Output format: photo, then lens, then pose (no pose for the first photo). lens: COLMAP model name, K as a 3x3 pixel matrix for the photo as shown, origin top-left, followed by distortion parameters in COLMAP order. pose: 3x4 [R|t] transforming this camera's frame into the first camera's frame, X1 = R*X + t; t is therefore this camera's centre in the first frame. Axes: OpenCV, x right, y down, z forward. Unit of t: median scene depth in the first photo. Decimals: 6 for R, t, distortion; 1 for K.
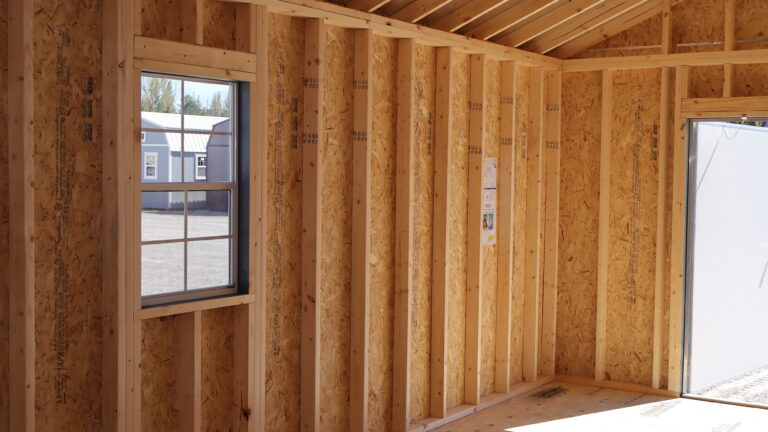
lens RADIAL K [[999.6, 0, 384.0], [0, 999.6, 216.0], [0, 0, 1]] dist [-0.013220, -0.009092]
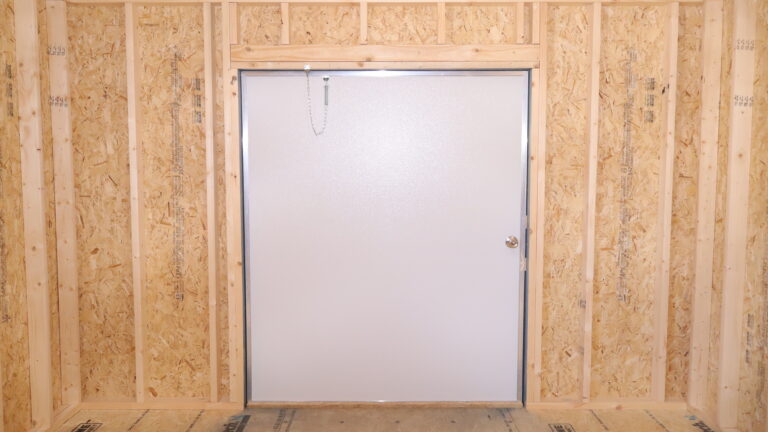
lens RADIAL K [[636.0, 0, 384.0], [0, 636.0, 216.0], [0, 0, 1]] dist [-0.006862, -0.001400]
pose [[0.825441, -0.059348, 0.561360, 0.109372], [0.037065, 0.998010, 0.051010, -0.001506], [-0.563270, -0.021299, 0.825998, 0.526481]]
